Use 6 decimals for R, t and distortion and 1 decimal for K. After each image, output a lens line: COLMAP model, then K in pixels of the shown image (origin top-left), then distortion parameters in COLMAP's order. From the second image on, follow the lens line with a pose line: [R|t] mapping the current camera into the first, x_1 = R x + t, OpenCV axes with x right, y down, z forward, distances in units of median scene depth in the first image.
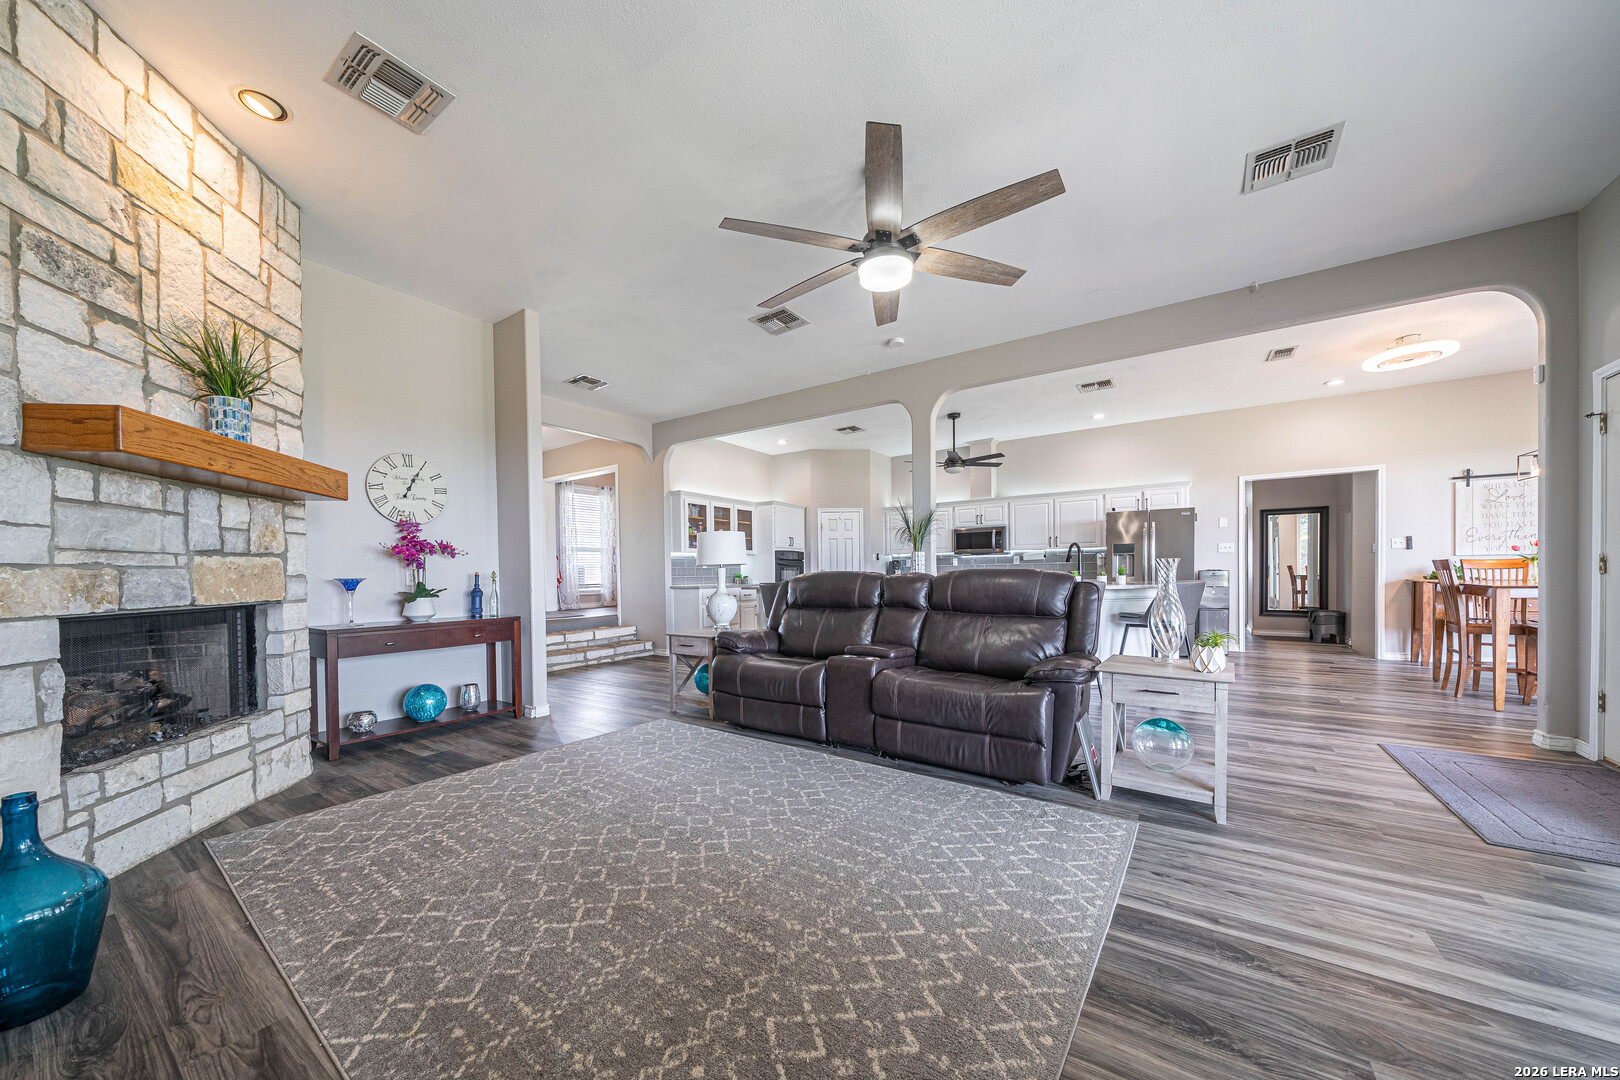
lens RADIAL K [[564.4, 0, 790.8], [0, 564.4, 583.4], [0, 0, 1]] dist [-0.004980, 0.000002]
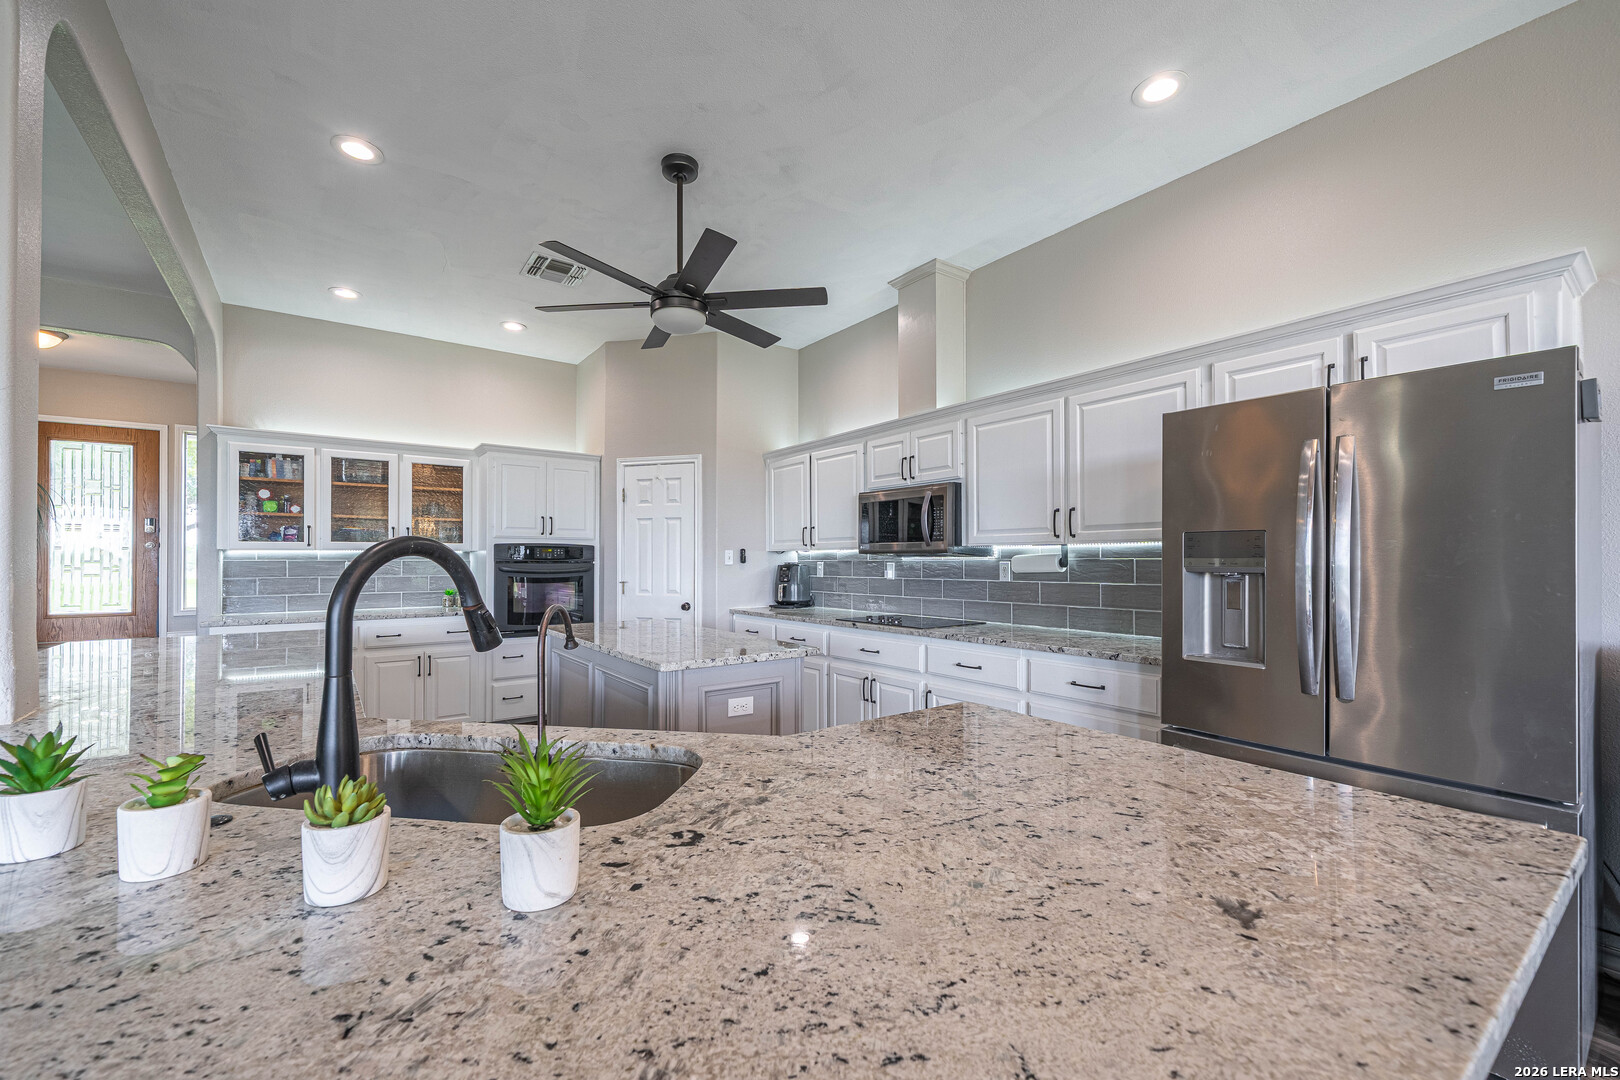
lens RADIAL K [[658.0, 0, 793.1], [0, 658.0, 554.0], [0, 0, 1]] dist [0.002972, 0.000413]
pose [[0.944234, 0.009396, -0.329141, 0.425551], [-0.017533, 0.999609, -0.021764, -0.042625], [0.328808, 0.026322, 0.944030, 0.554022]]
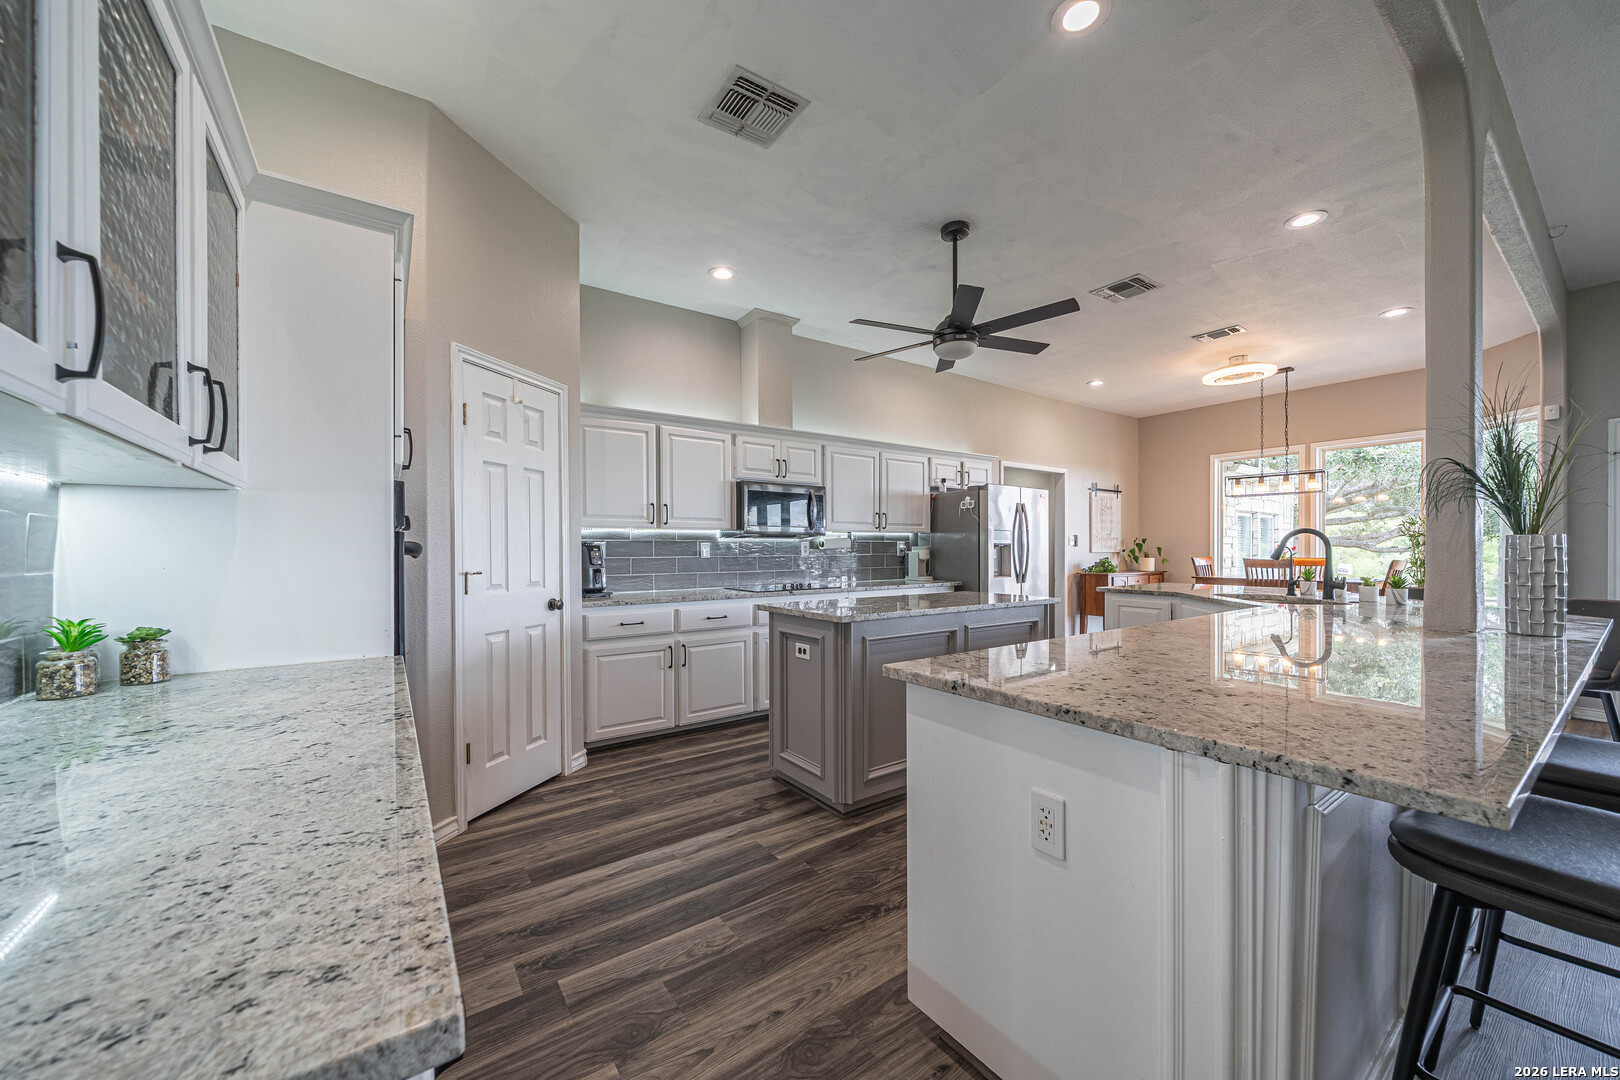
lens RADIAL K [[597.8, 0, 801.4], [0, 597.8, 552.9], [0, 0, 1]] dist [-0.001461, -0.000122]
pose [[0.343555, 0.006890, 0.939107, -0.172044], [0.014380, 0.999817, -0.012596, -0.030676], [-0.939023, 0.017832, 0.343393, 0.825563]]
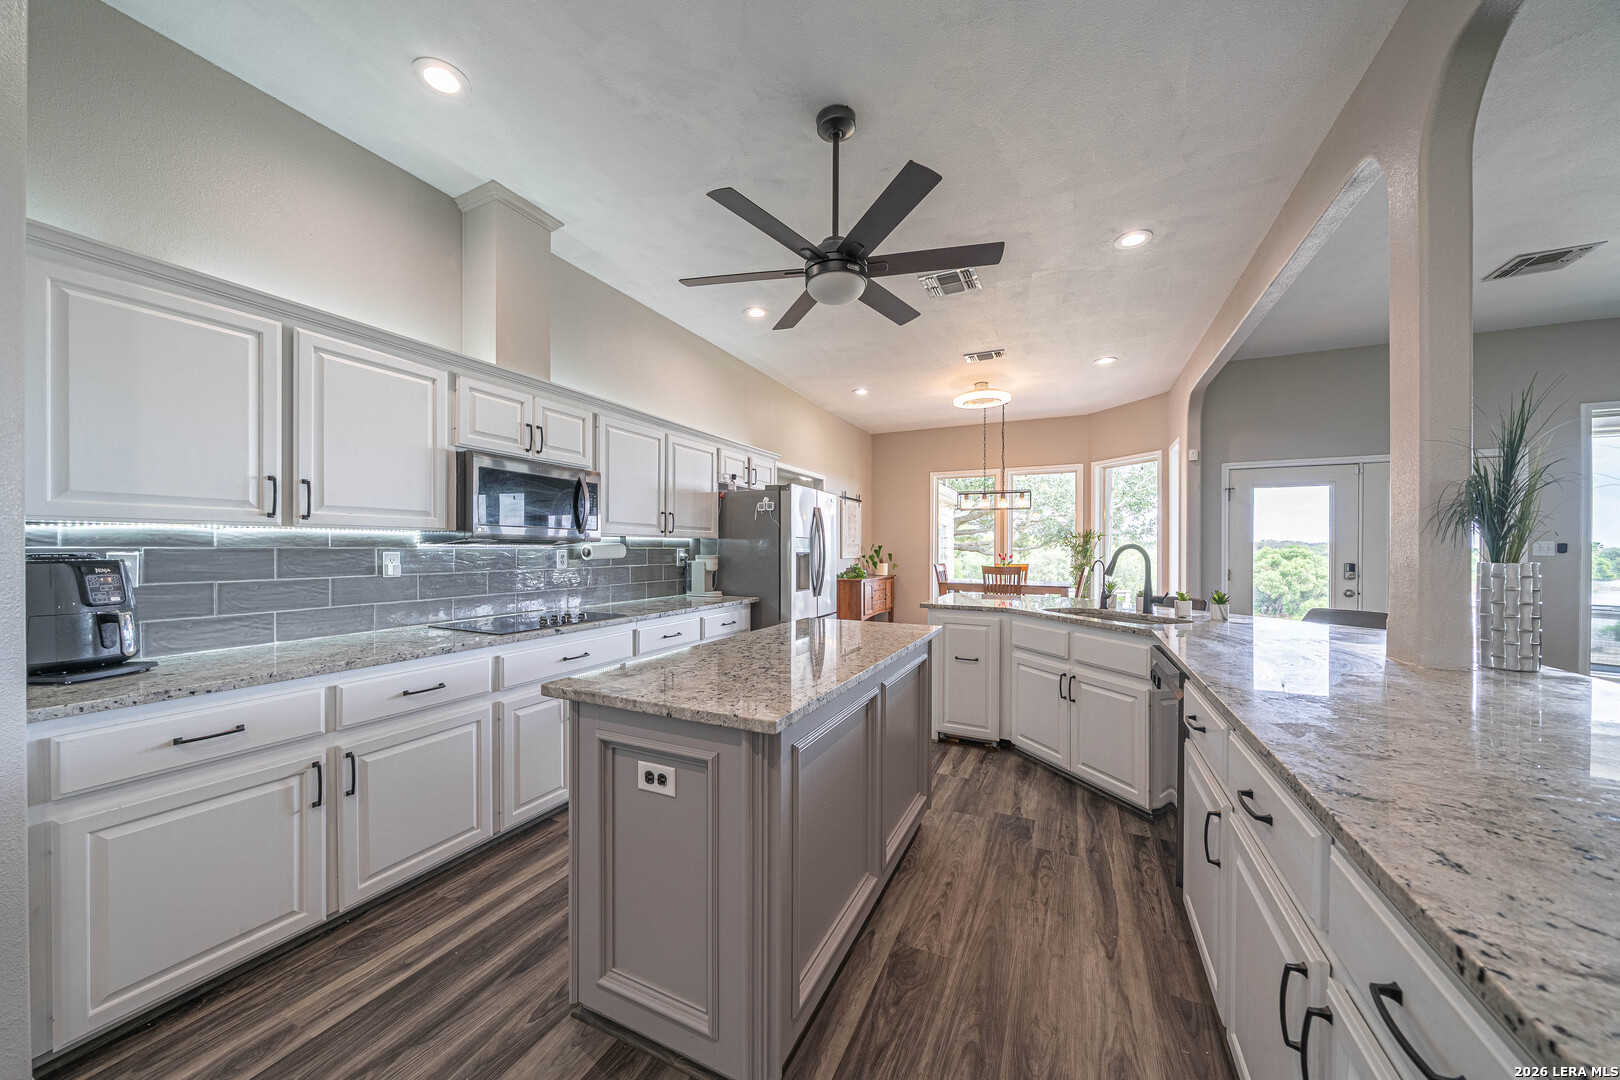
lens RADIAL K [[559.6, 0, 801.3], [0, 559.6, 550.9], [0, 0, 1]] dist [-0.006849, -0.000175]
pose [[-0.156609, 0.010263, 0.987607, -0.017535], [0.015343, 0.999851, -0.007957, -0.043073], [-0.987541, 0.013906, -0.156743, 0.926496]]
